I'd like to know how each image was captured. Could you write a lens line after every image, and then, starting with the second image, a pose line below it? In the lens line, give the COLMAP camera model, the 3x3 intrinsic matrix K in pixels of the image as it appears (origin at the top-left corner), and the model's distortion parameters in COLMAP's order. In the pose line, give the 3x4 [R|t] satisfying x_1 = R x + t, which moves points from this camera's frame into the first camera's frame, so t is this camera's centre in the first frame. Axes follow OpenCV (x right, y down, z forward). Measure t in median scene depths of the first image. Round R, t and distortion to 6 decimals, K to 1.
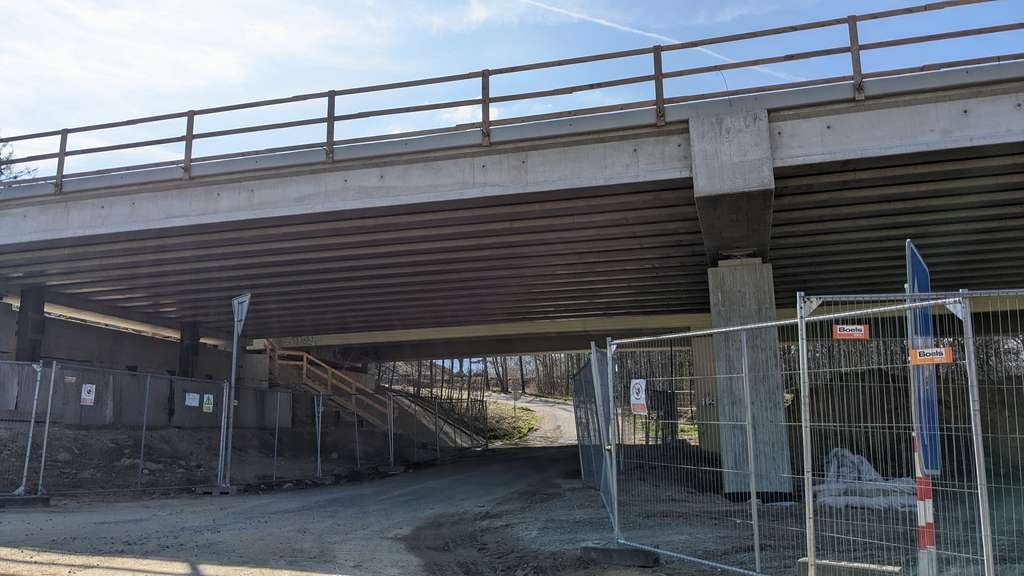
lens RADIAL K [[795.3, 0, 512.1], [0, 795.3, 288.2], [0, 0, 1]] dist [0.054652, -0.002815]
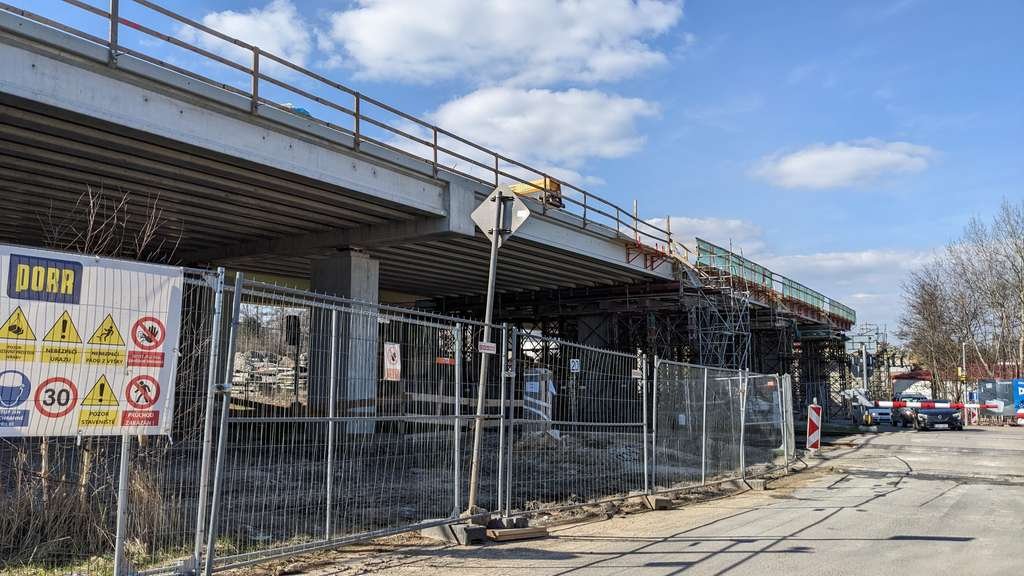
lens RADIAL K [[795.3, 0, 512.6], [0, 795.3, 288.3], [0, 0, 1]] dist [0.054652, -0.002815]
pose [[0.289454, 0.121719, 0.949421, -1.108513], [-0.191020, 0.979276, -0.067310, 0.080024], [-0.937938, -0.161875, 0.306706, 0.282358]]
